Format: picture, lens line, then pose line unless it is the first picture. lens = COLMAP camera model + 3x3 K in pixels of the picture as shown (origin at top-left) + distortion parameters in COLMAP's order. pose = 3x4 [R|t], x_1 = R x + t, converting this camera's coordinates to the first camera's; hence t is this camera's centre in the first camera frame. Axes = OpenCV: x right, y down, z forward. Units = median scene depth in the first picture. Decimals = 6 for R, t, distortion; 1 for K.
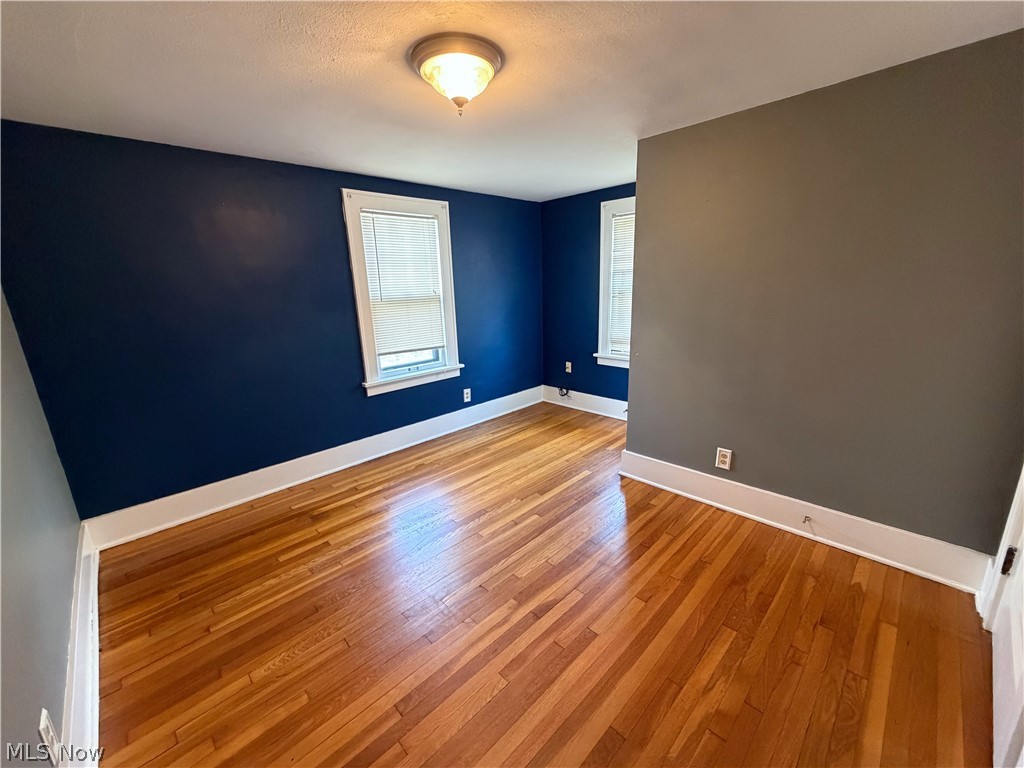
lens RADIAL K [[407.6, 0, 508.5], [0, 407.6, 386.9], [0, 0, 1]] dist [0.000413, -0.000065]
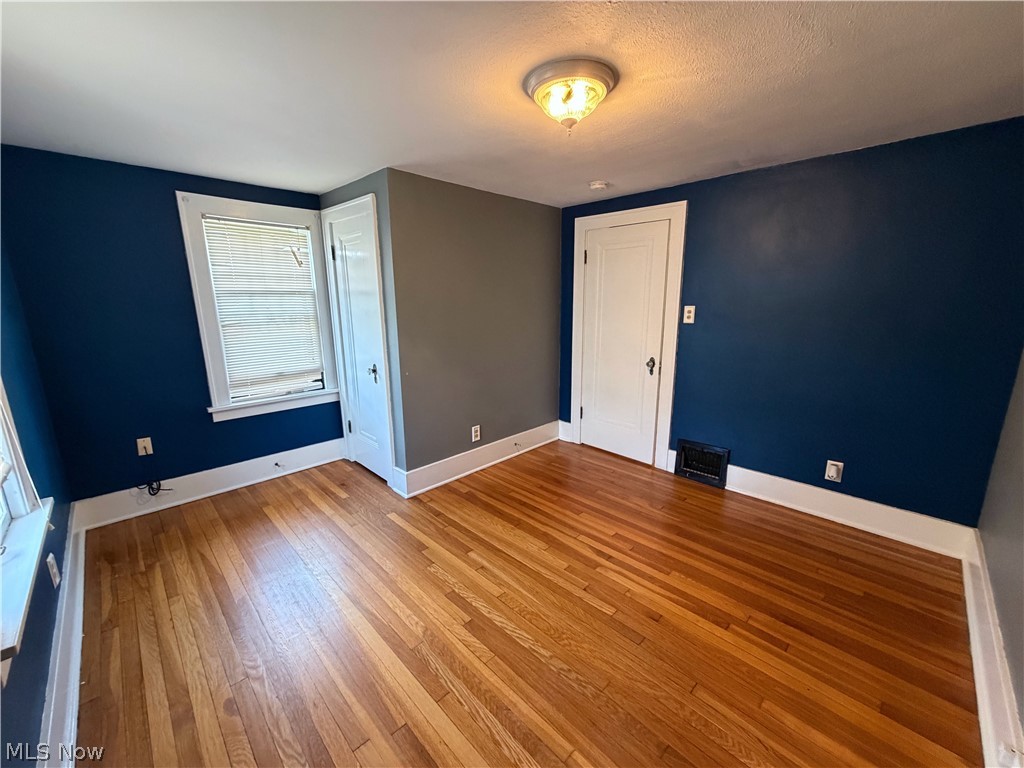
lens RADIAL K [[407.6, 0, 508.5], [0, 407.6, 386.9], [0, 0, 1]] dist [0.000413, -0.000065]
pose [[-0.004082, -0.180220, 0.983618, -0.810458], [0.257867, 0.950170, 0.175162, -0.187272], [-0.966172, 0.254358, 0.042595, 0.829383]]
